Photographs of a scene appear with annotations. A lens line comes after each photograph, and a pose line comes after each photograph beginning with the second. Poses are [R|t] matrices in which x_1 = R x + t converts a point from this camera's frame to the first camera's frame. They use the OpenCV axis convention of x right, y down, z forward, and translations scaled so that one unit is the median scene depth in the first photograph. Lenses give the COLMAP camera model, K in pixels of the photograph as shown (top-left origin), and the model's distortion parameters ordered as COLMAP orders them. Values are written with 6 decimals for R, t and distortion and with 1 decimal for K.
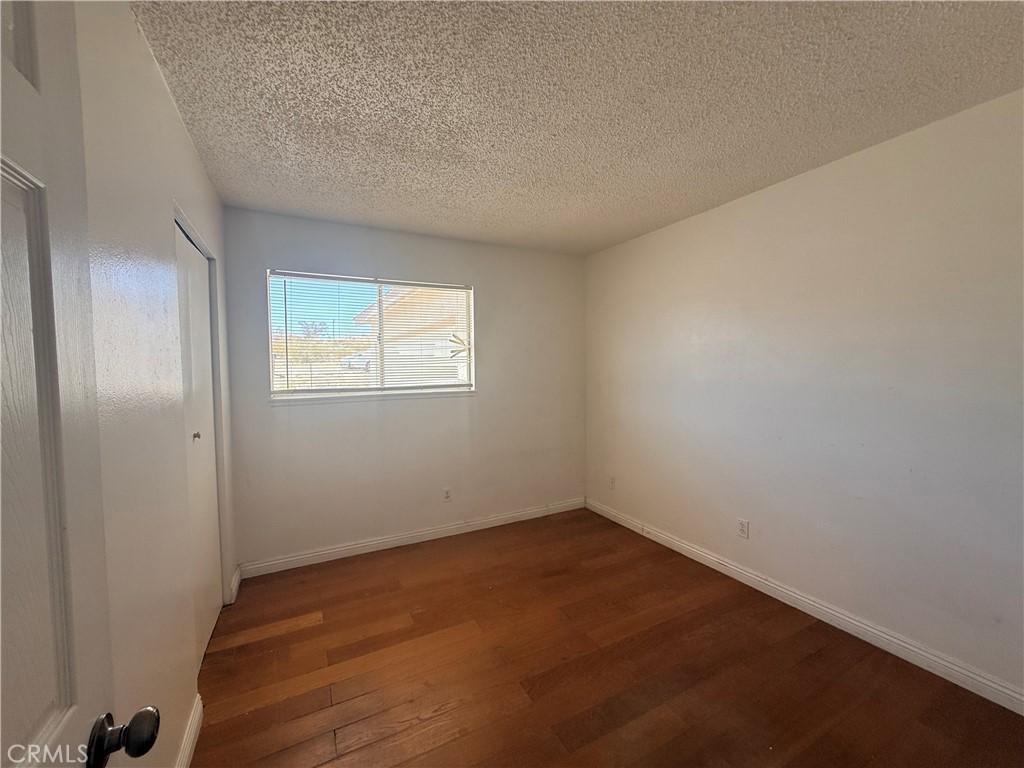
lens RADIAL K [[407.9, 0, 512.7], [0, 407.9, 382.6], [0, 0, 1]] dist [-0.002309, 0.001471]
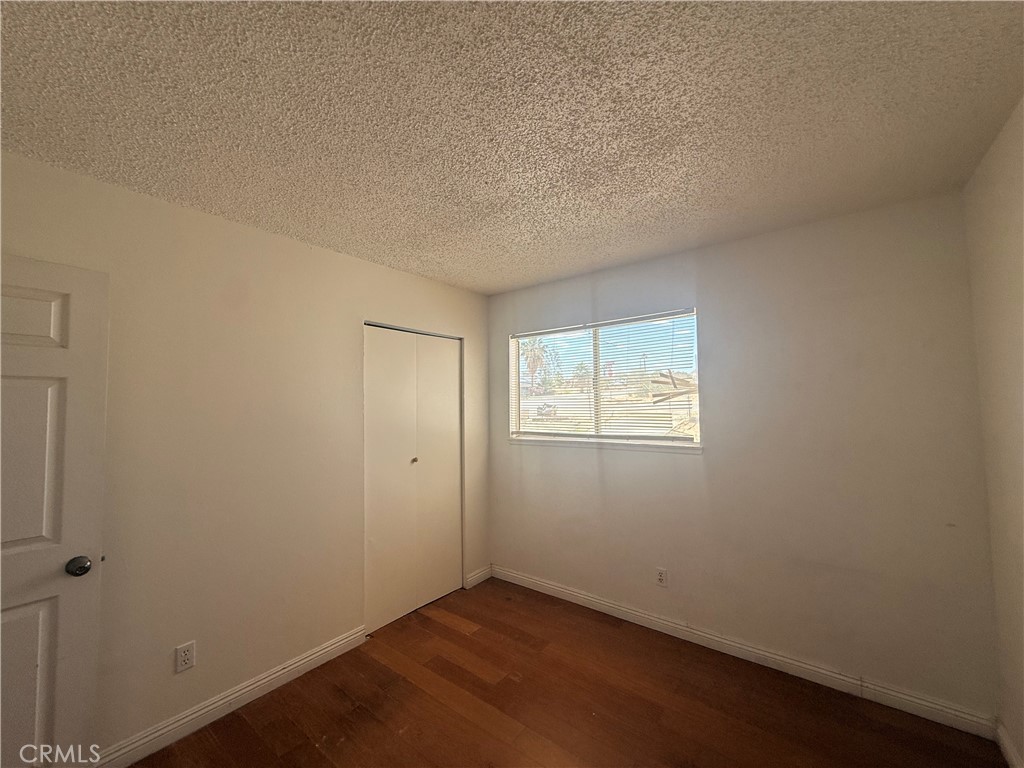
lens RADIAL K [[407.9, 0, 509.6], [0, 407.9, 382.0], [0, 0, 1]] dist [-0.002309, 0.001471]
pose [[0.412662, -0.048818, -0.909575, 0.497793], [-0.031029, 0.997230, -0.067600, -0.041725], [0.910356, 0.056119, 0.410004, 0.432789]]
